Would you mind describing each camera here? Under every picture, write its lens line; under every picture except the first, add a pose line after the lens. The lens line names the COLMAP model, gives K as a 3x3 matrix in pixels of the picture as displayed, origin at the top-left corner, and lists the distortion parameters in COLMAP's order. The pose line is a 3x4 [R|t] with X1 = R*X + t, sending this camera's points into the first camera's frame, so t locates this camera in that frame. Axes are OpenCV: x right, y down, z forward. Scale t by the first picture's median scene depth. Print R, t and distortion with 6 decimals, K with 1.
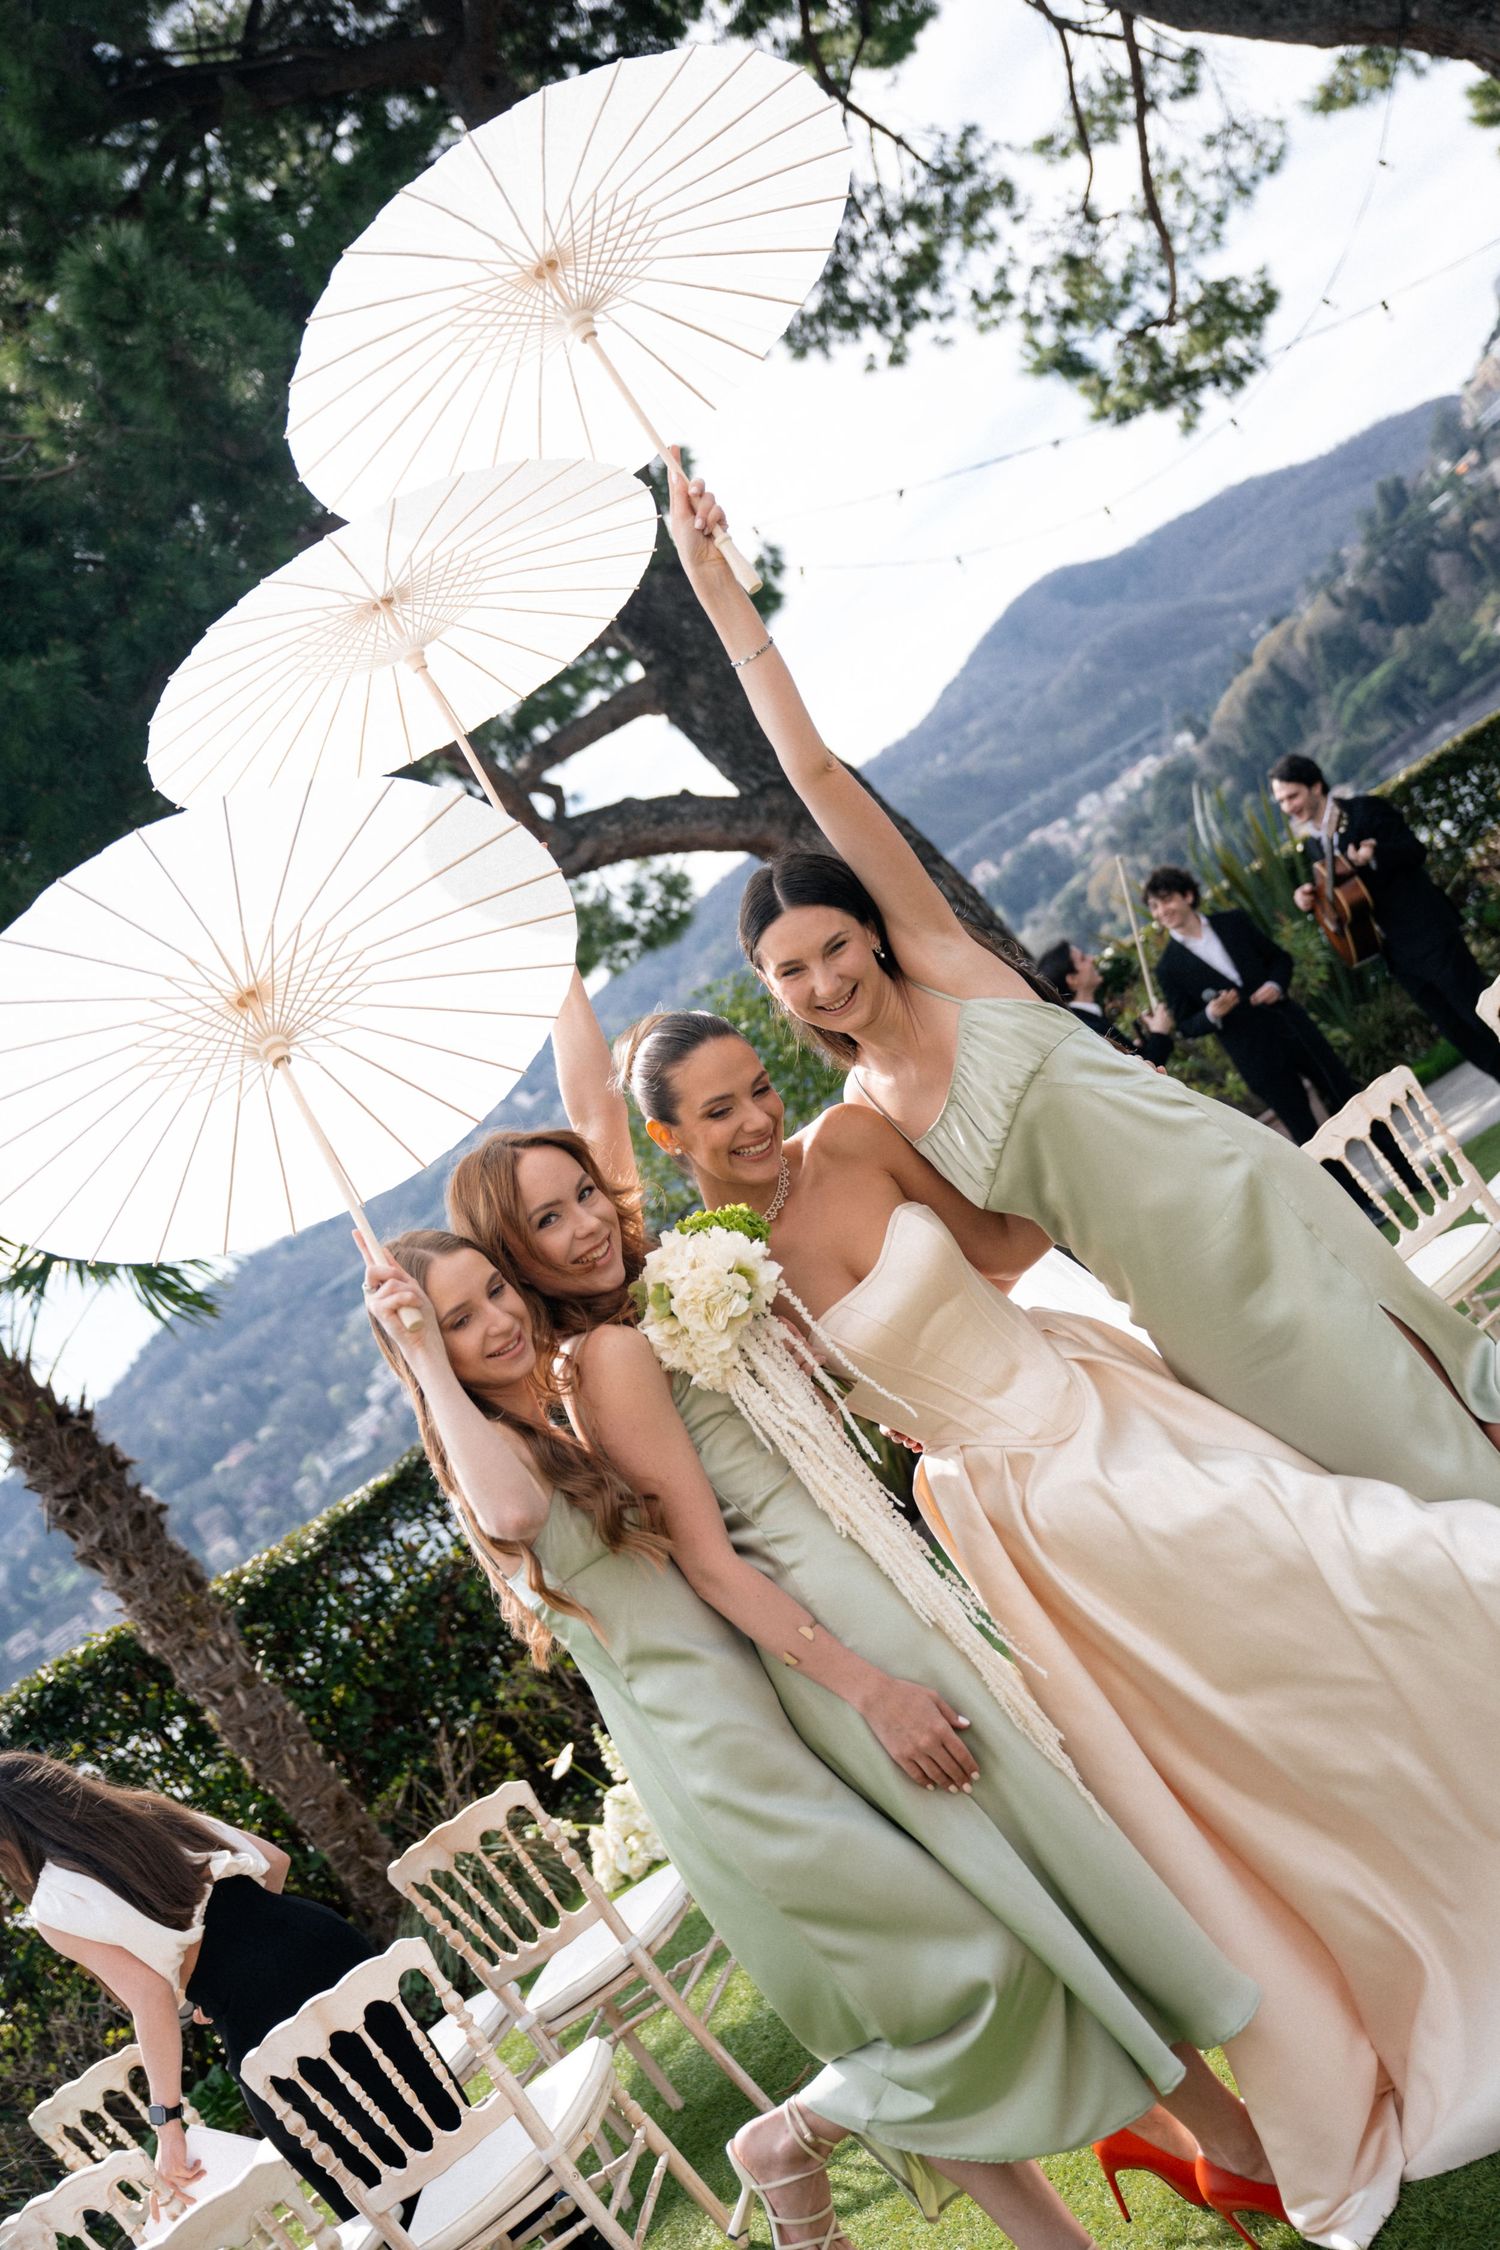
lens RADIAL K [[2311.5, 0, 750.0], [0, 2311.5, 1125.0], [0, 0, 1]] dist [0.001716, 0.000455]
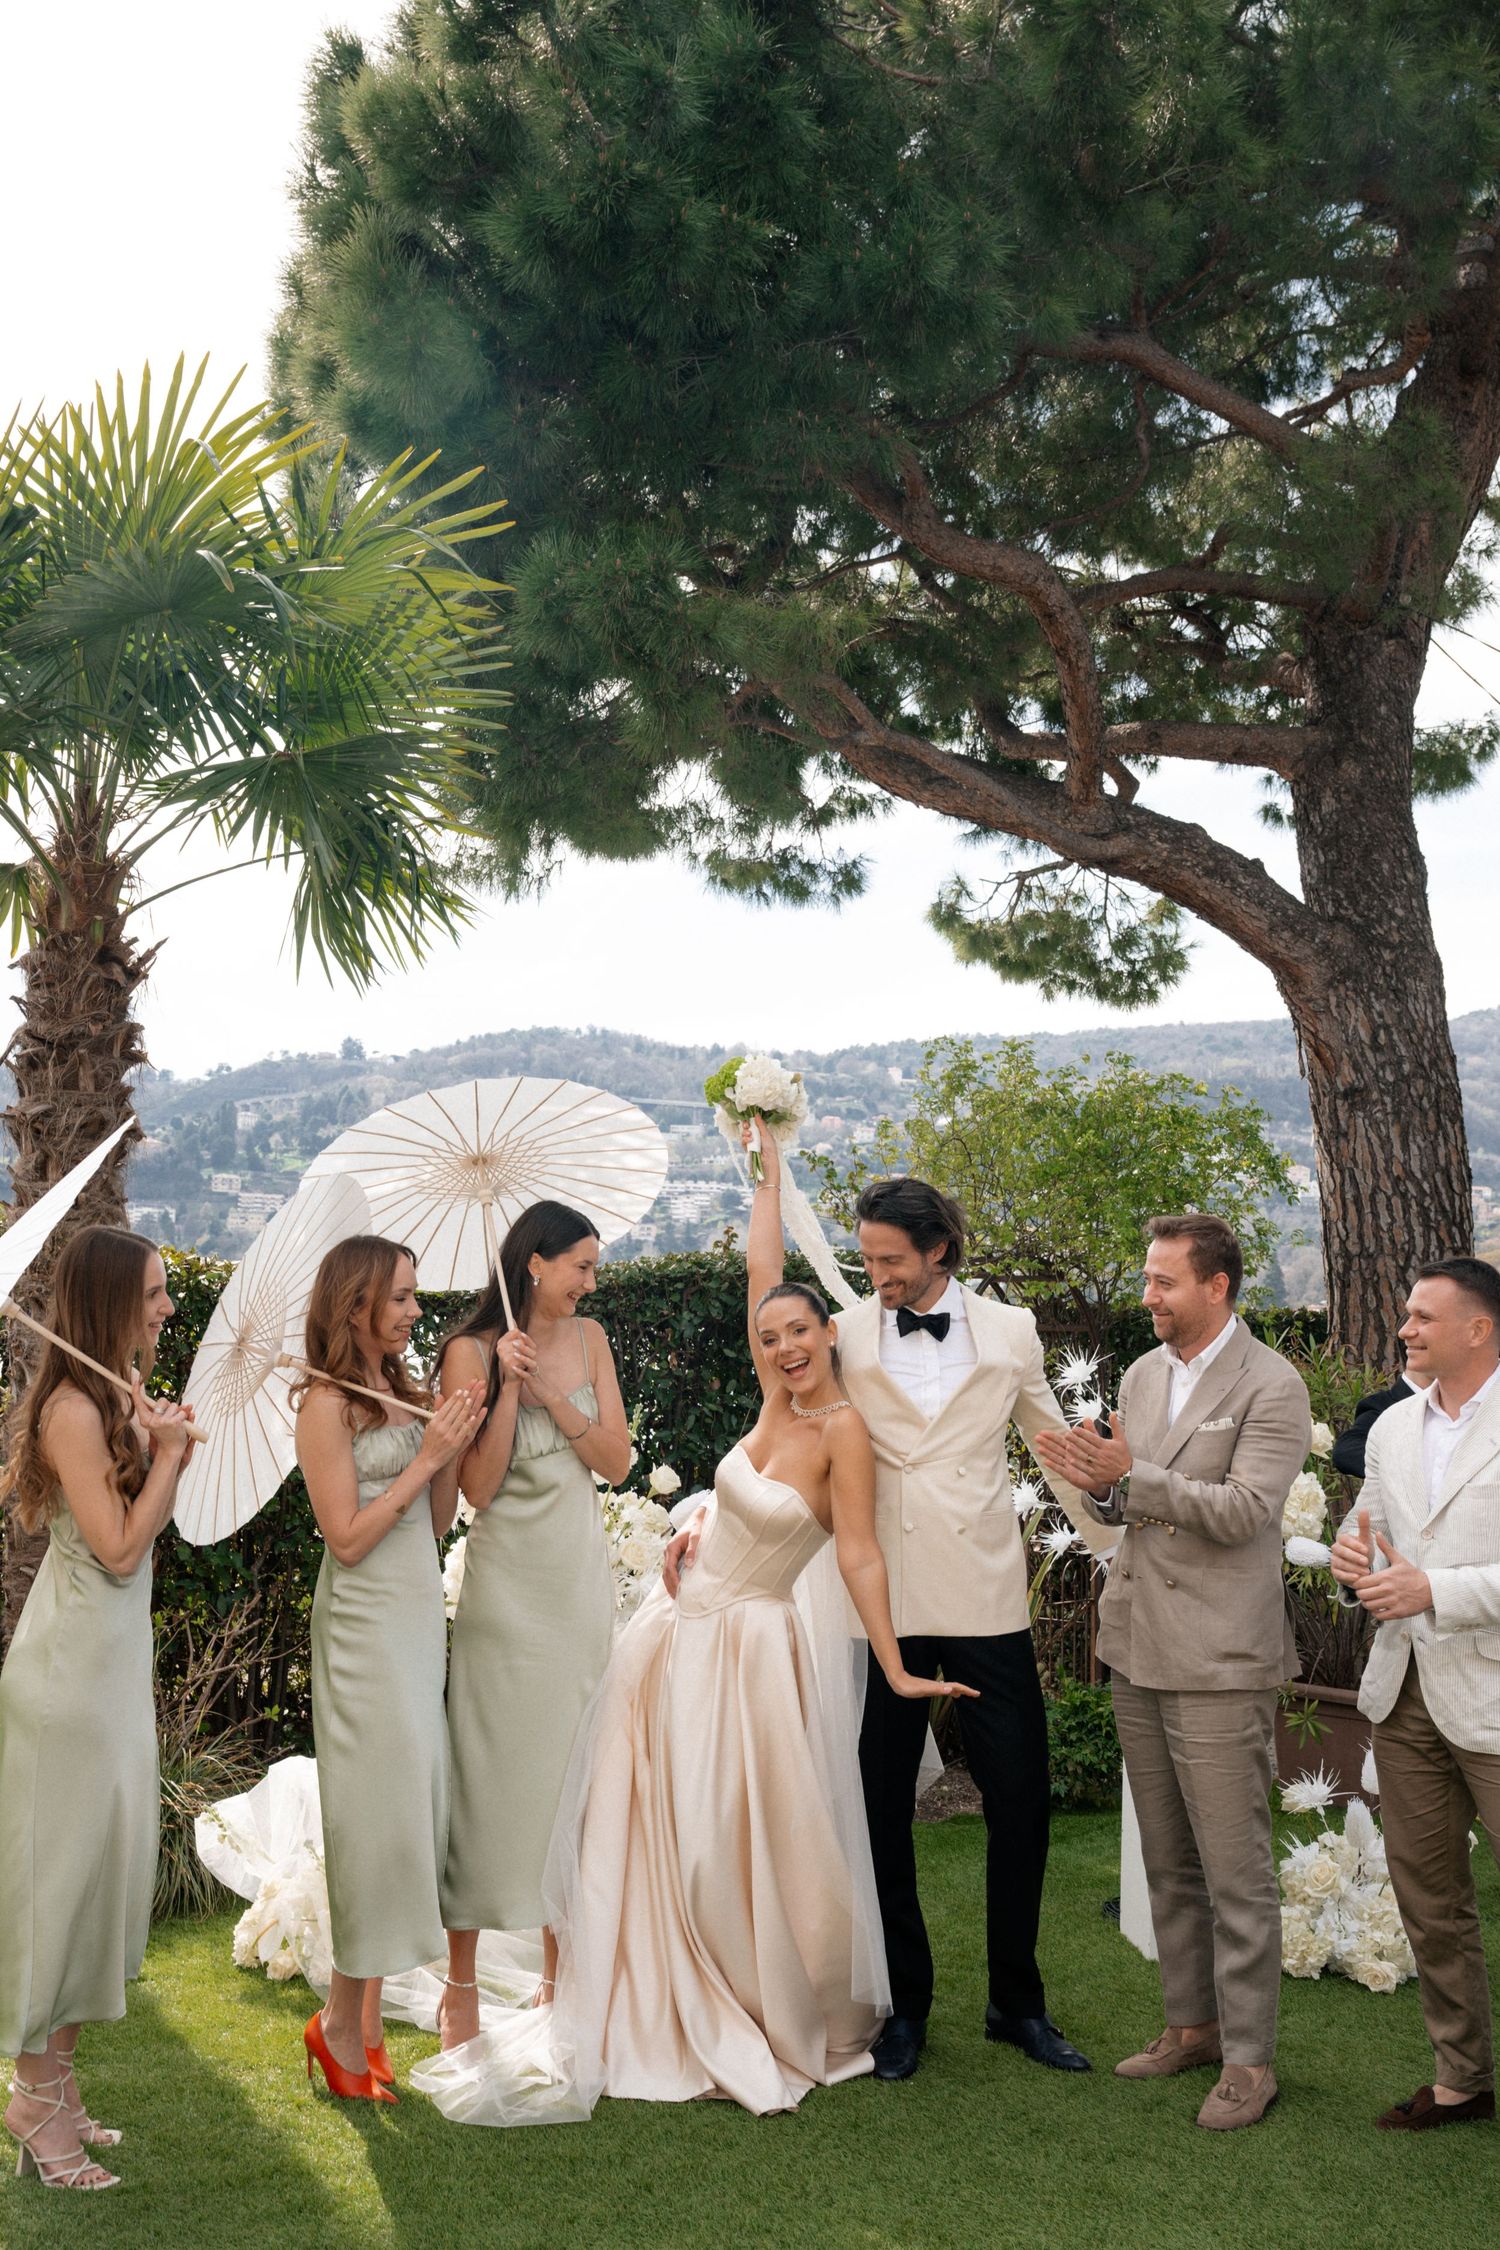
lens RADIAL K [[2172.4, 0, 781.4], [0, 2172.4, 1105.3], [0, 0, 1]] dist [-0.000789, -0.017043]
pose [[0.773766, 0.619762, -0.131079, -0.004476], [-0.621565, 0.782721, 0.031699, 0.004472], [0.122244, 0.056946, 0.990865, 0.213574]]
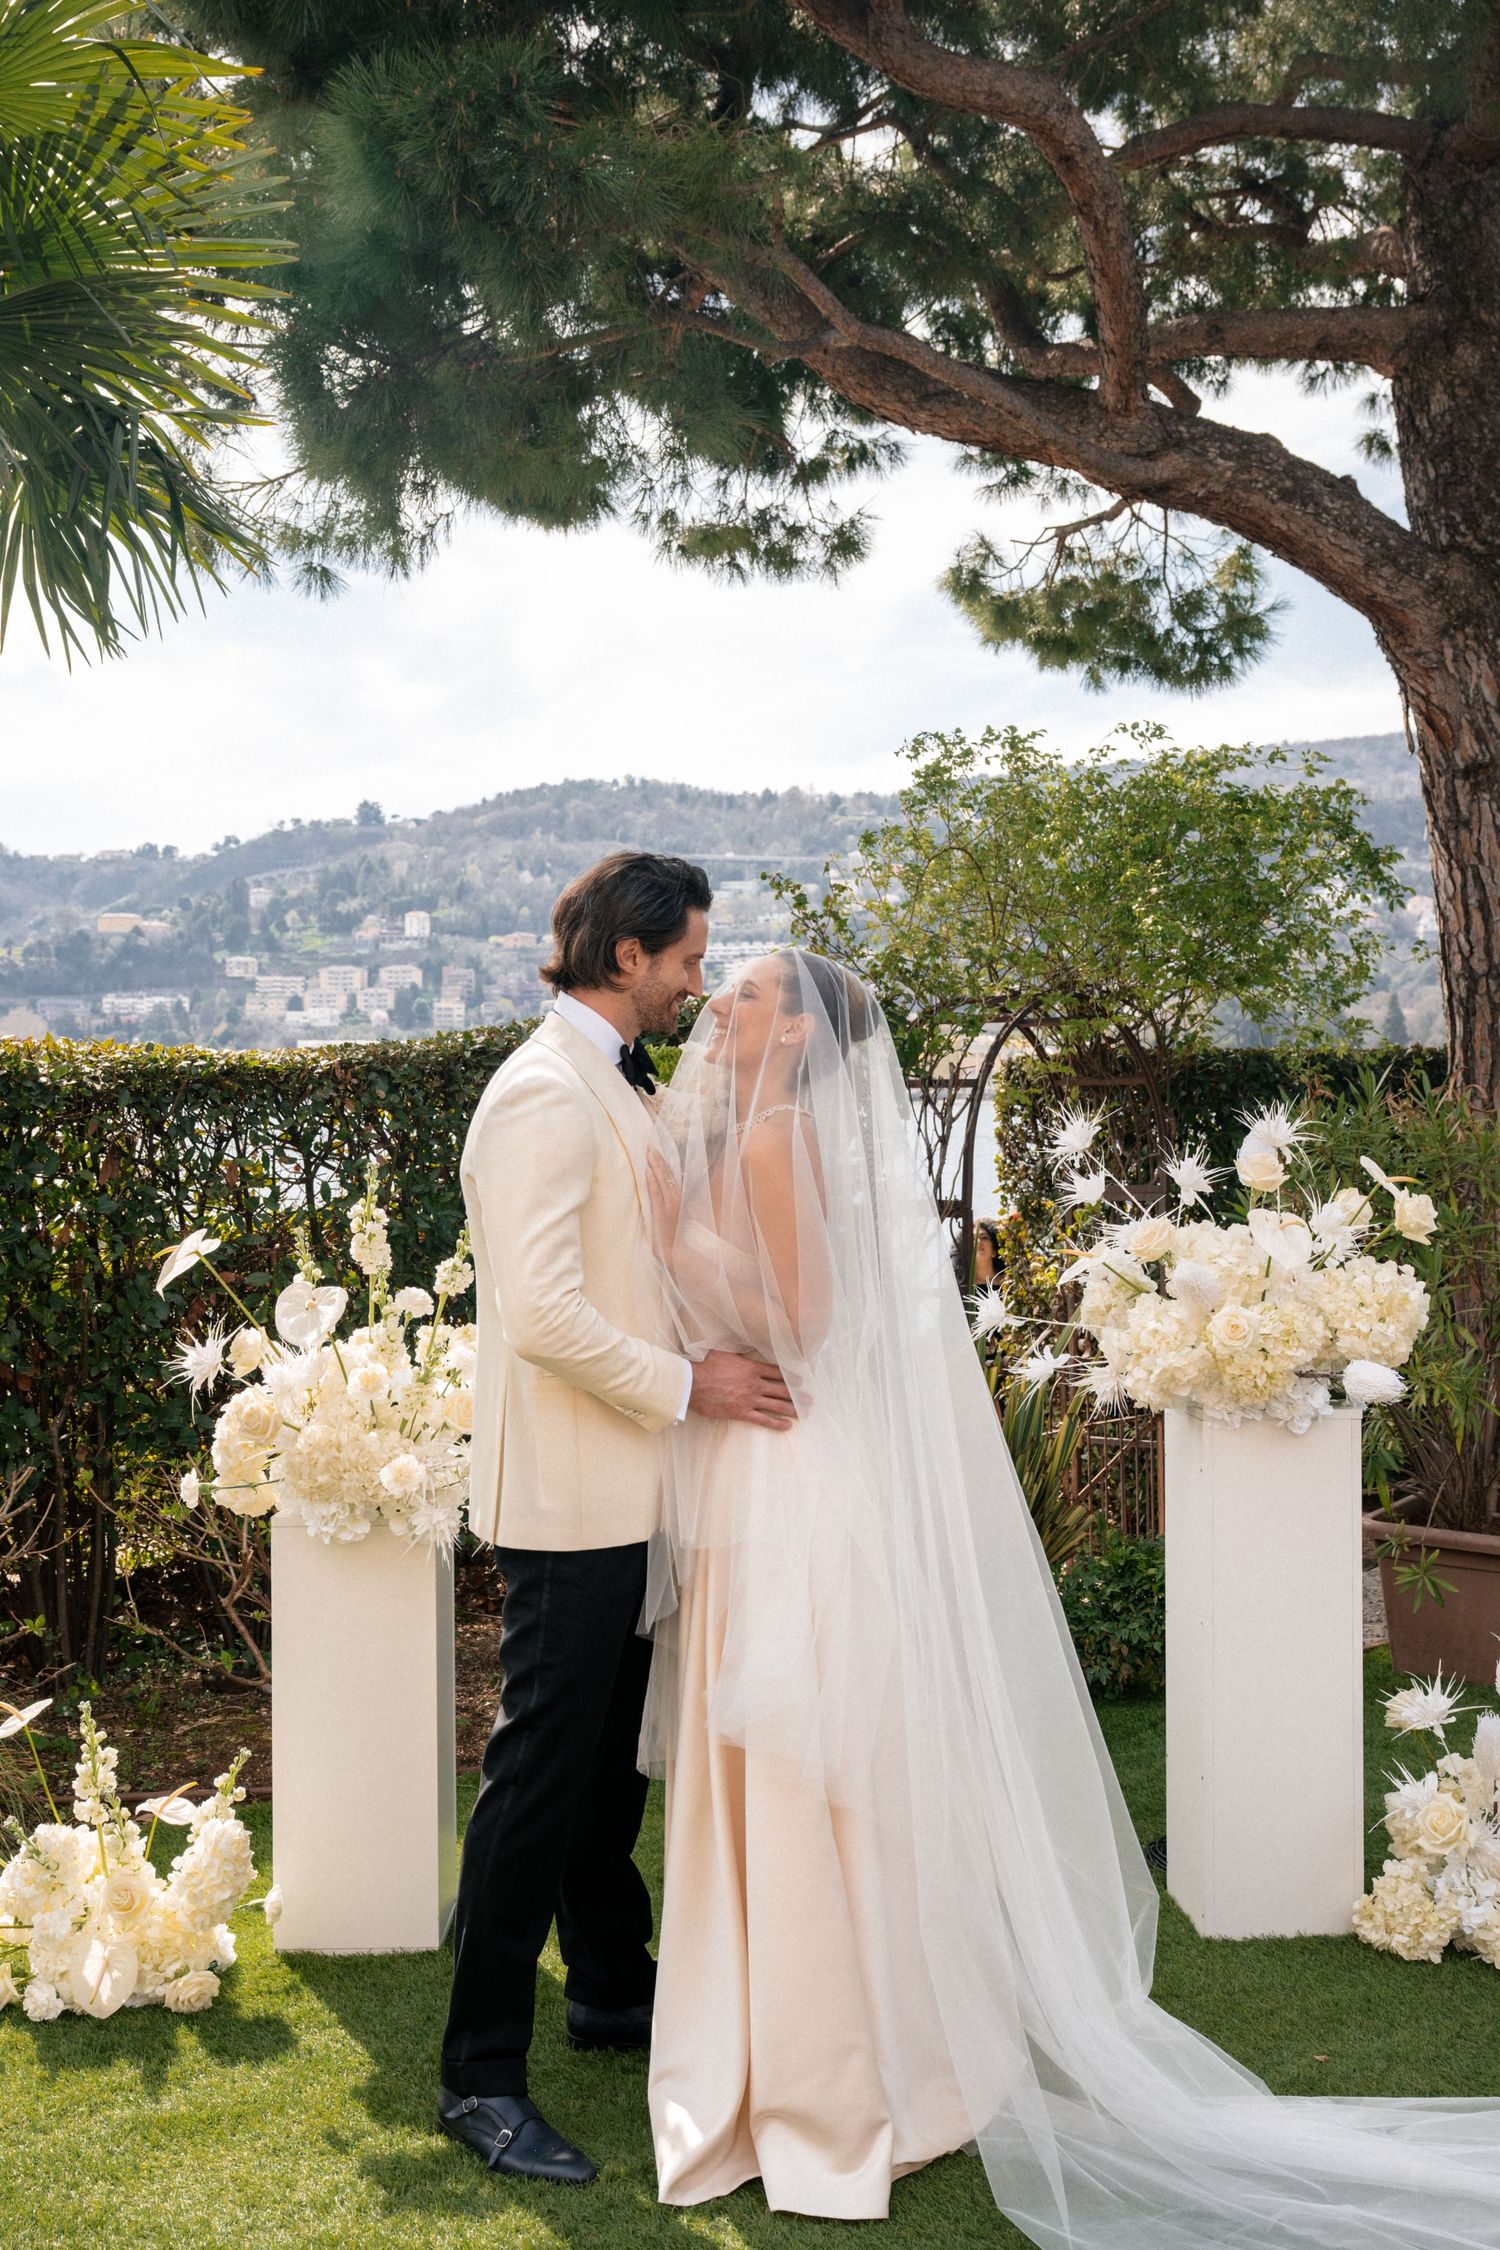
lens RADIAL K [[2373.4, 0, 748.7], [0, 2373.4, 1087.1], [0, 0, 1]] dist [-0.003205, 0.005524]
pose [[0.794420, 0.597984, -0.106355, 0.010229], [-0.584483, 0.800290, 0.133851, 0.000674], [0.165156, -0.044171, 0.985278, 0.306729]]
